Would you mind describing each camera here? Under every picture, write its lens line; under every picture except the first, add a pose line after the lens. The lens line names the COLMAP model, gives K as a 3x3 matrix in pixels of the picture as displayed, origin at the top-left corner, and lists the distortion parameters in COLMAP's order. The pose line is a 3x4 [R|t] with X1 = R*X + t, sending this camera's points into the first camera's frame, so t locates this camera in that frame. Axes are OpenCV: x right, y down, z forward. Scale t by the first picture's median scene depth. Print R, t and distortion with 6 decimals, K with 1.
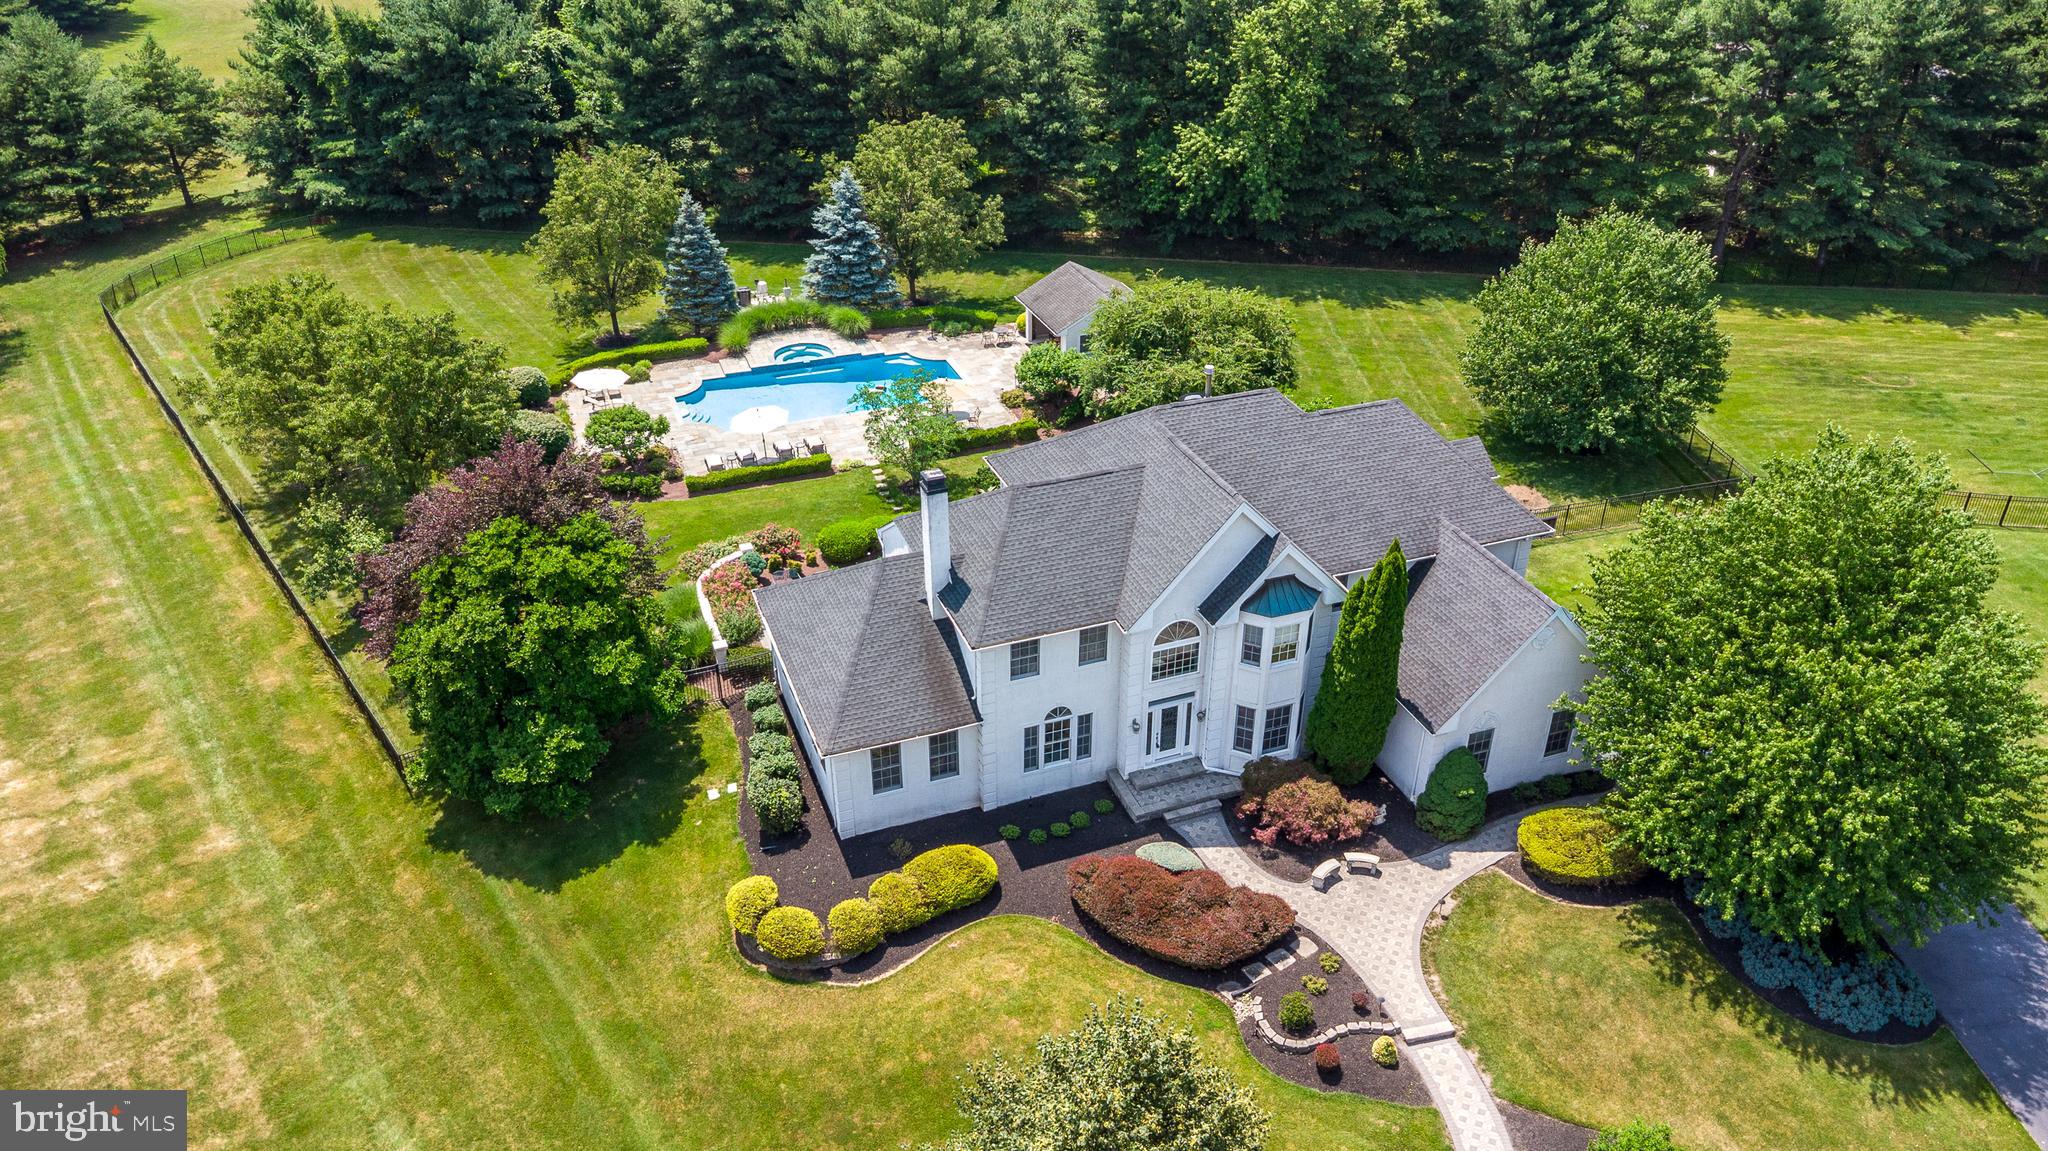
lens RADIAL K [[1405.2, 0, 1029.7], [0, 1405.2, 584.9], [0, 0, 1]] dist [0.016678, 0.000347]
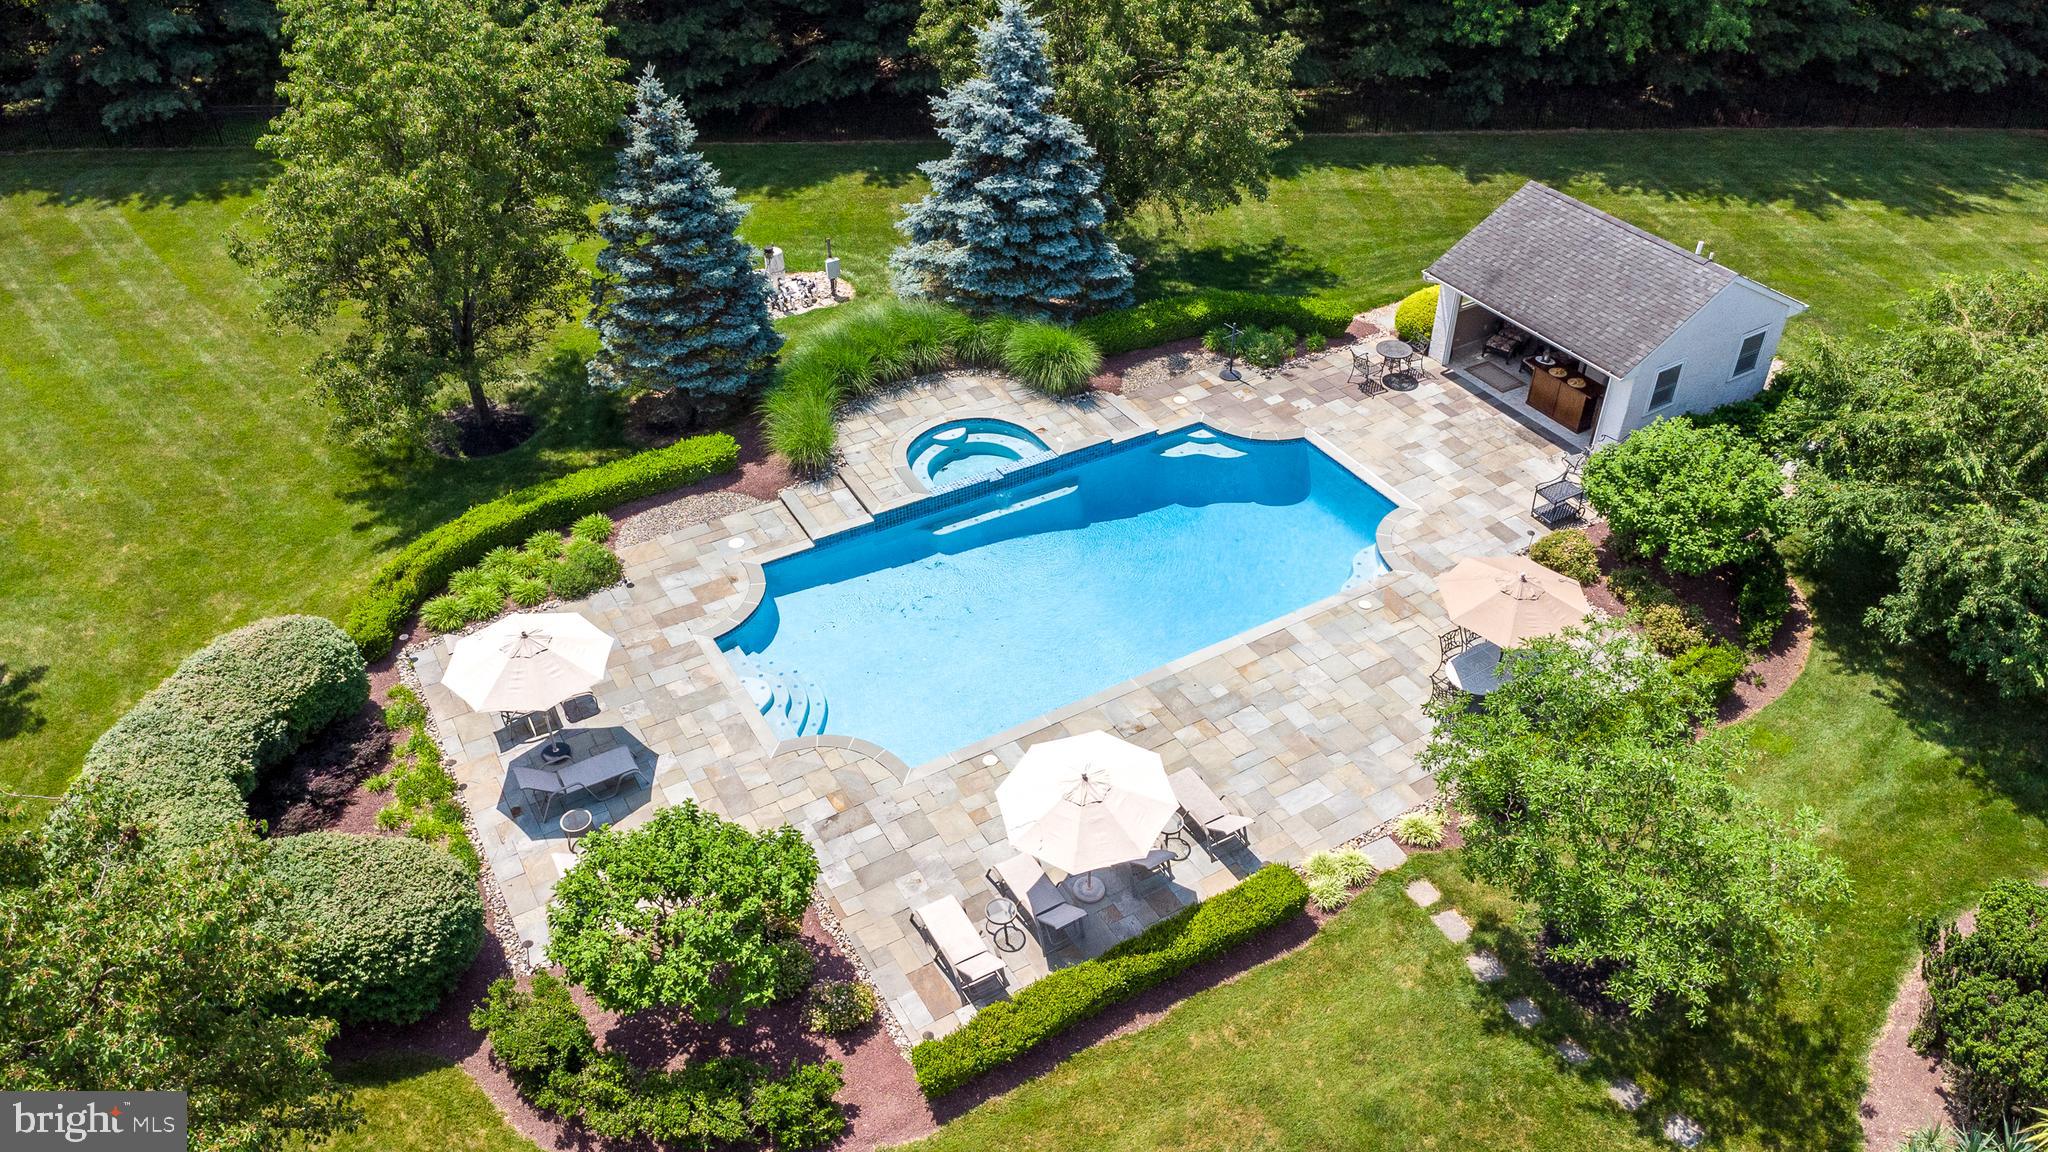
lens RADIAL K [[1497.6, 0, 1024.0], [0, 1497.6, 576.0], [0, 0, 1]] dist [0.030607, -0.074478]
pose [[0.985886, -0.100592, 0.133826, -0.384175], [0.086090, 0.990188, 0.110070, -0.323450], [-0.143585, -0.096995, 0.984873, 1.022948]]
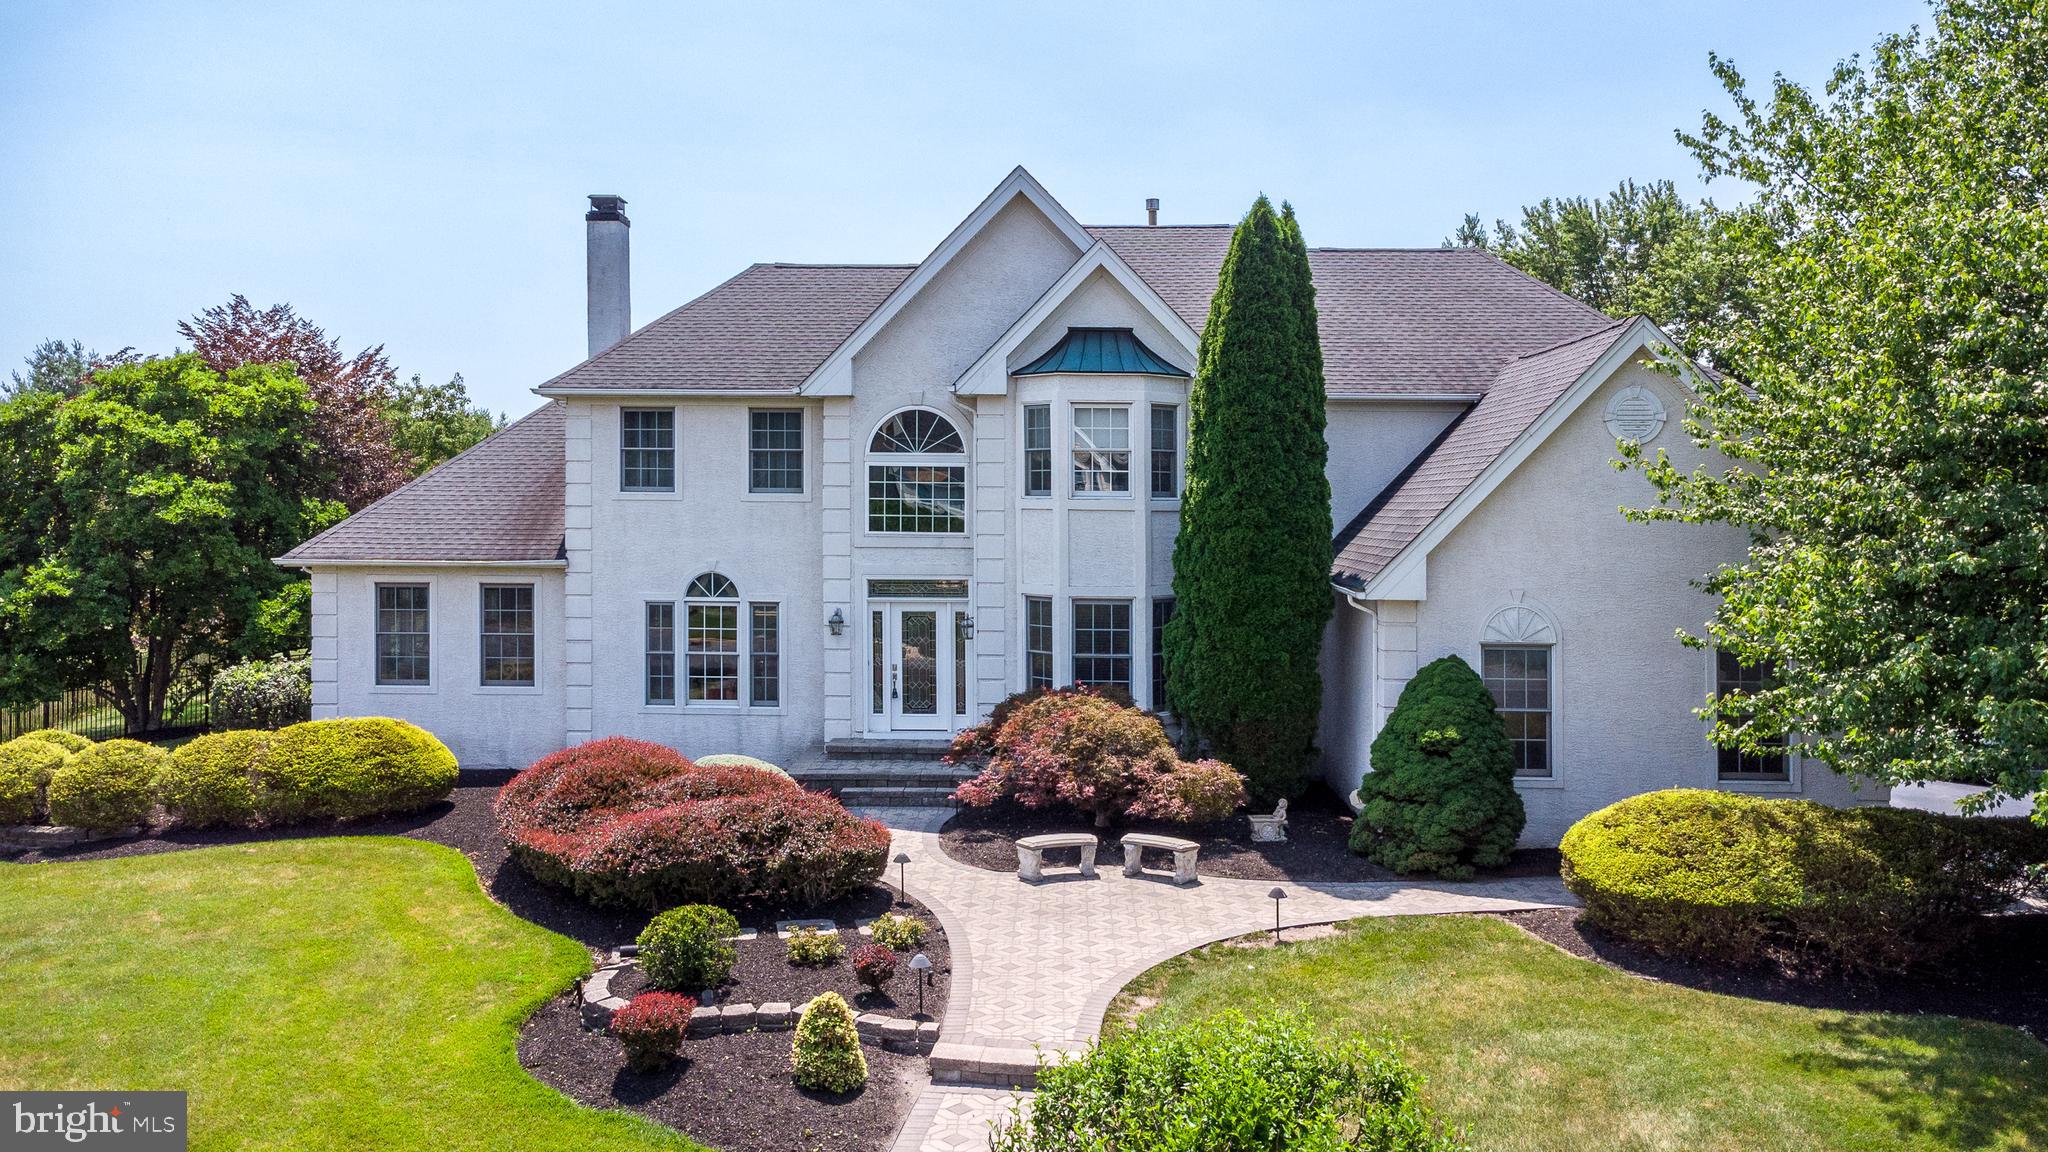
lens RADIAL K [[1469.5, 0, 1013.5], [0, 1469.5, 498.5], [0, 0, 1]] dist [0.005421, 0.000184]
pose [[0.925485, 0.008611, -0.378687, 0.339145], [-0.200274, 0.859696, -0.469907, 0.300806], [0.321509, 0.510733, 0.797361, 0.545466]]
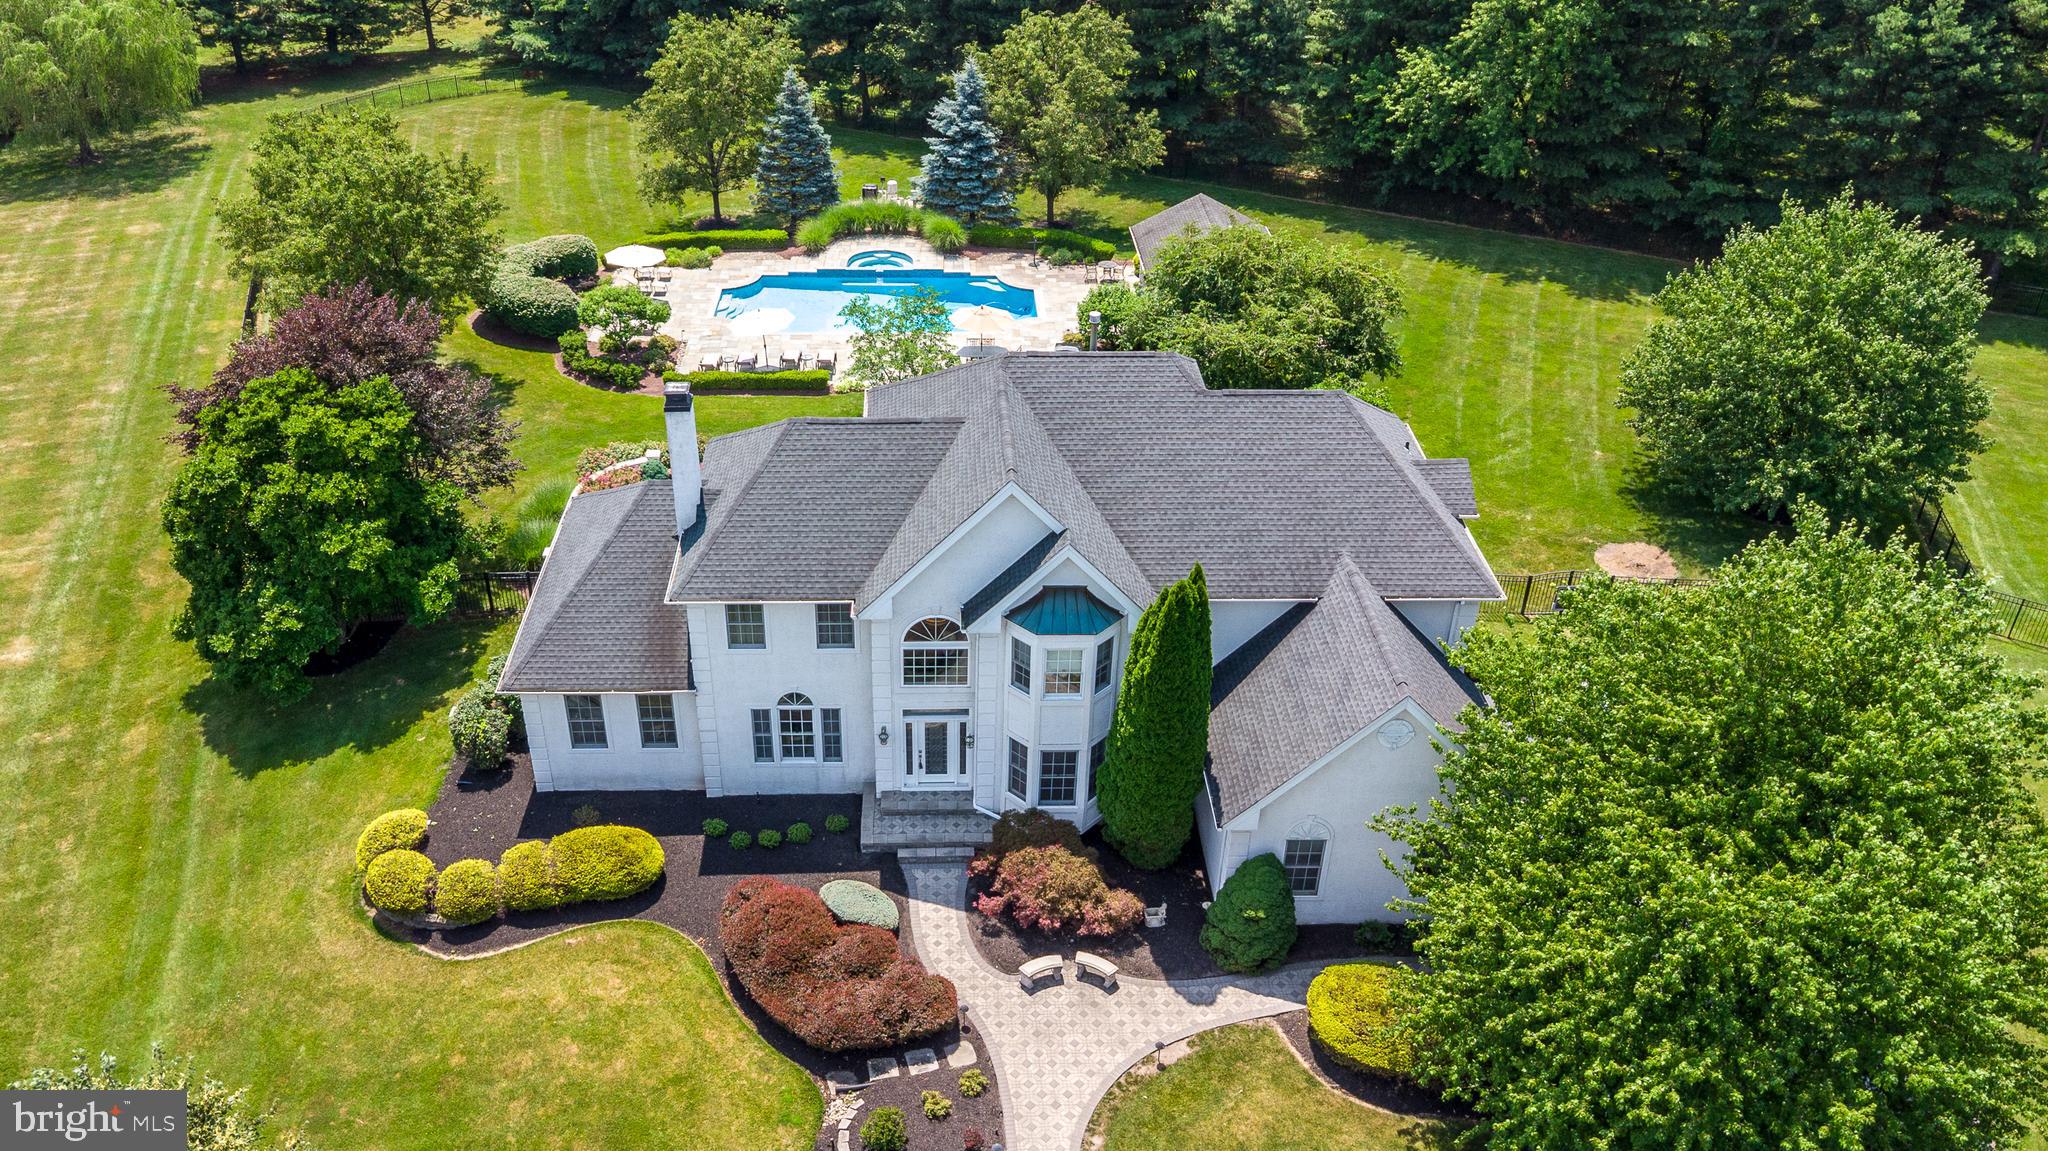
lens RADIAL K [[1508.8, 0, 952.7], [0, 1508.8, 580.4], [0, 0, 1]] dist [0.027570, -0.036569]
pose [[0.945059, 0.184321, -0.269981, 0.325116], [-0.178216, 0.982860, 0.047176, -0.035012], [0.274049, 0.003531, 0.961709, 0.169402]]
